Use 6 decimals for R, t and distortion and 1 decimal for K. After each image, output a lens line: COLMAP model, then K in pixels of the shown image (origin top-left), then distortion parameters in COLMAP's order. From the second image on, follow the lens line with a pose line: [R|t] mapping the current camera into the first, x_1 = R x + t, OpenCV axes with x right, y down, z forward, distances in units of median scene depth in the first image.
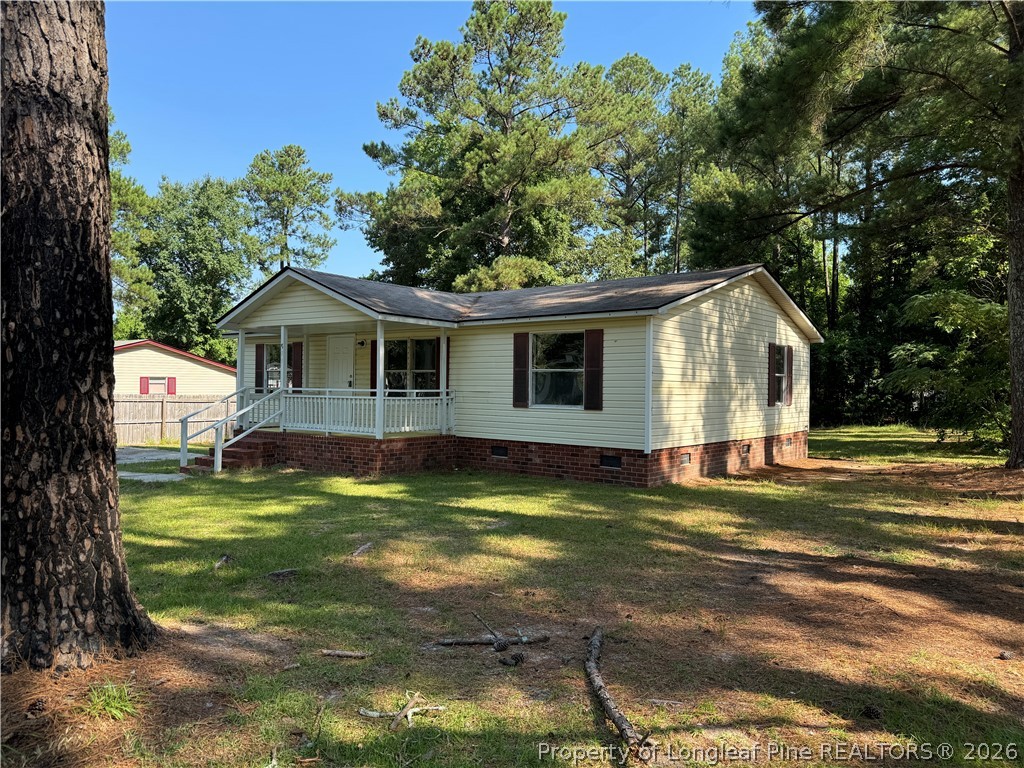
lens RADIAL K [[718.4, 0, 515.5], [0, 718.4, 390.9], [0, 0, 1]] dist [0.061290, -0.085585]
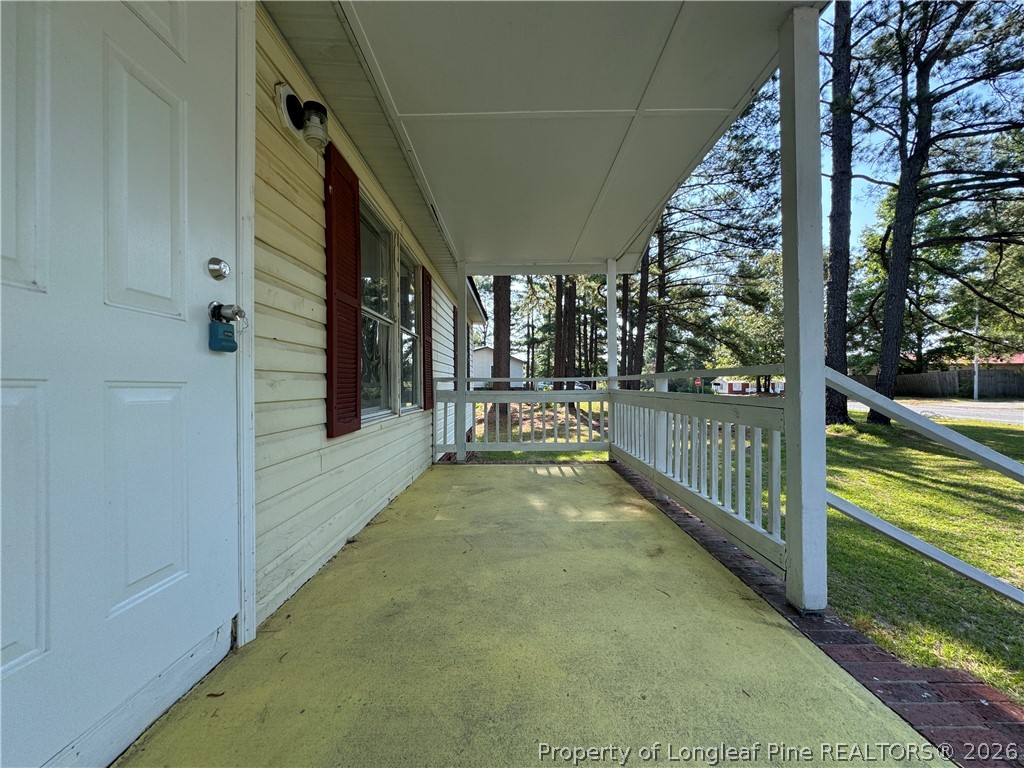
lens RADIAL K [[407.0, 0, 510.1], [0, 407.0, 381.5], [0, 0, 1]] dist [-0.001716, -0.000399]
pose [[-0.603542, -0.004547, 0.797318, -0.394795], [-0.002252, 0.999989, 0.003999, -0.001357], [-0.797328, 0.000618, -0.603546, 1.241100]]
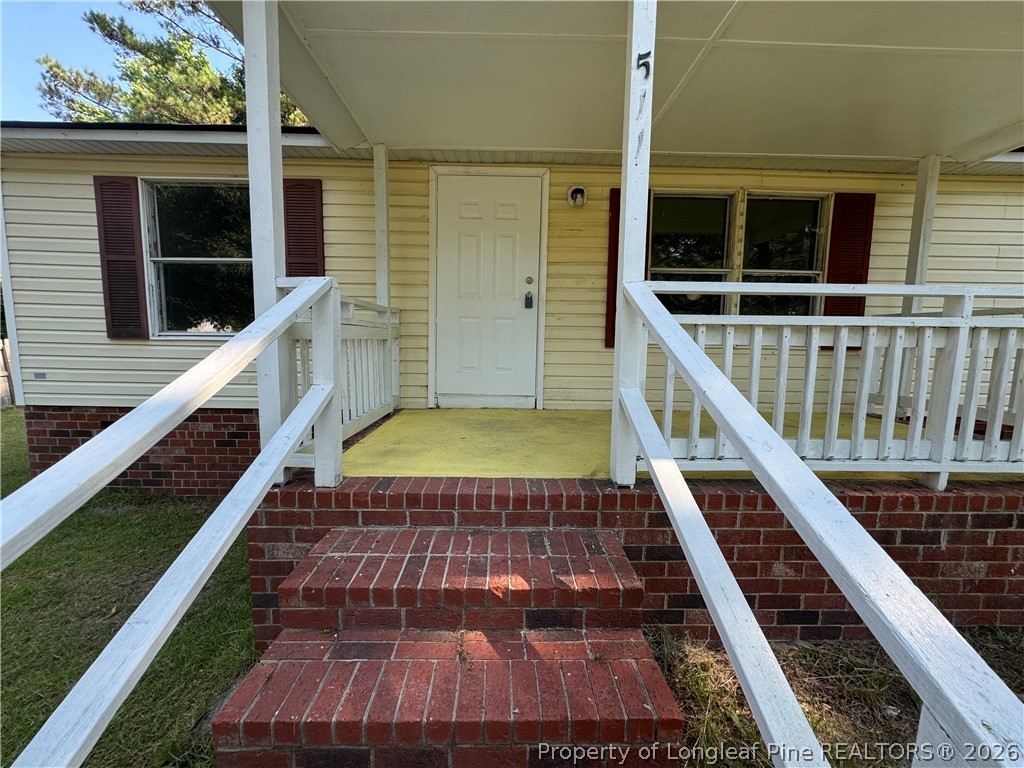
lens RADIAL K [[407.0, 0, 510.1], [0, 407.0, 381.5], [0, 0, 1]] dist [-0.001716, -0.000399]
pose [[0.779532, -0.074139, 0.621960, -0.468897], [0.001545, 0.993195, 0.116454, 0.010003], [-0.626361, -0.089819, 0.774341, 1.028097]]
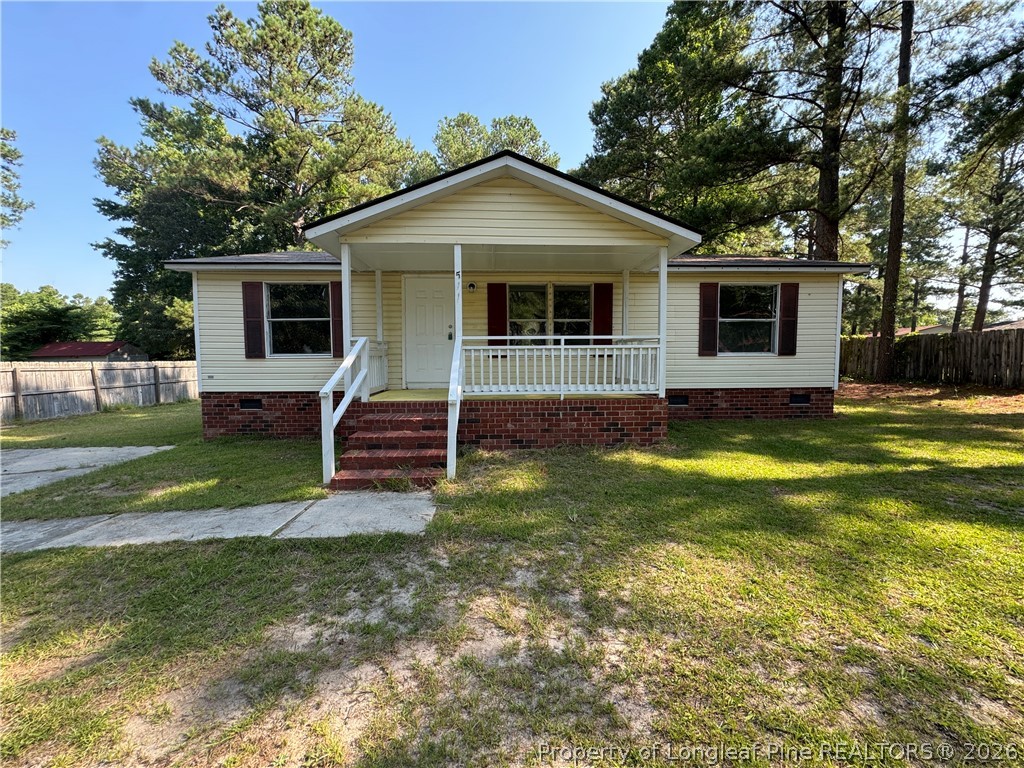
lens RADIAL K [[407.0, 0, 510.1], [0, 407.0, 381.5], [0, 0, 1]] dist [-0.001716, -0.000399]
pose [[0.763862, -0.065792, 0.642018, -0.593517], [0.019927, 0.996720, 0.078432, 0.008076], [-0.645072, -0.047118, 0.762668, 0.739432]]
